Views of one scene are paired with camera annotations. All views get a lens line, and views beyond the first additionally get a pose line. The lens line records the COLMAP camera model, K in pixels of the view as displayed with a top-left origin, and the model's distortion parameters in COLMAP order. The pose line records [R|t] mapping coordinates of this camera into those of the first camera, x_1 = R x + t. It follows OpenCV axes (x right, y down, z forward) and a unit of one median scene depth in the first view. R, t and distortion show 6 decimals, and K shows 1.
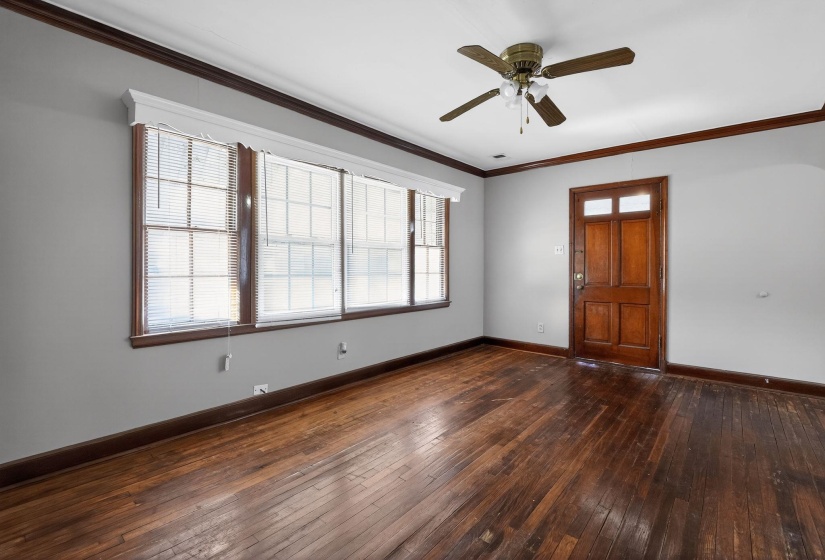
lens RADIAL K [[368.3, 0, 412.0], [0, 368.3, 271.0], [0, 0, 1]] dist [-0.019998, 0.000161]
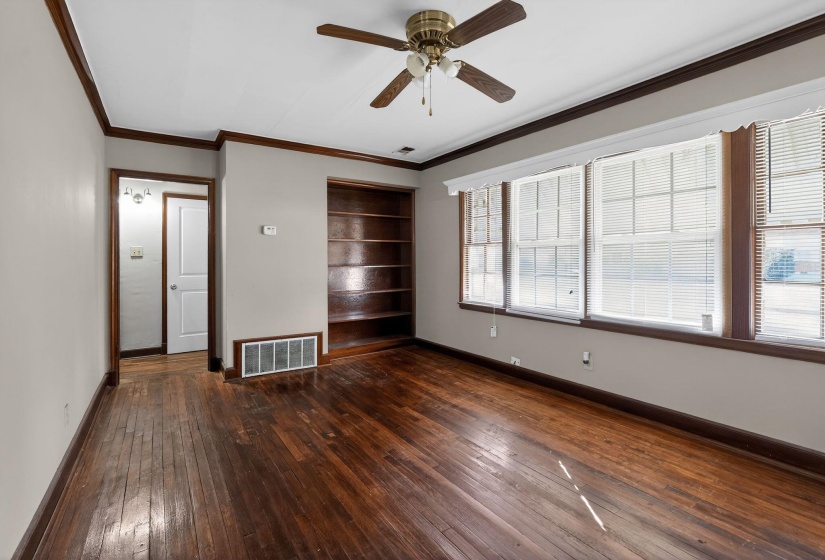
lens RADIAL K [[371.4, 0, 414.0], [0, 371.4, 262.1], [0, 0, 1]] dist [-0.020435, -0.000073]
pose [[-0.251922, -0.003421, -0.967742, 0.684560], [-0.009153, 0.999957, -0.001152, -0.017122], [0.967704, 0.008567, -0.251942, 0.705267]]
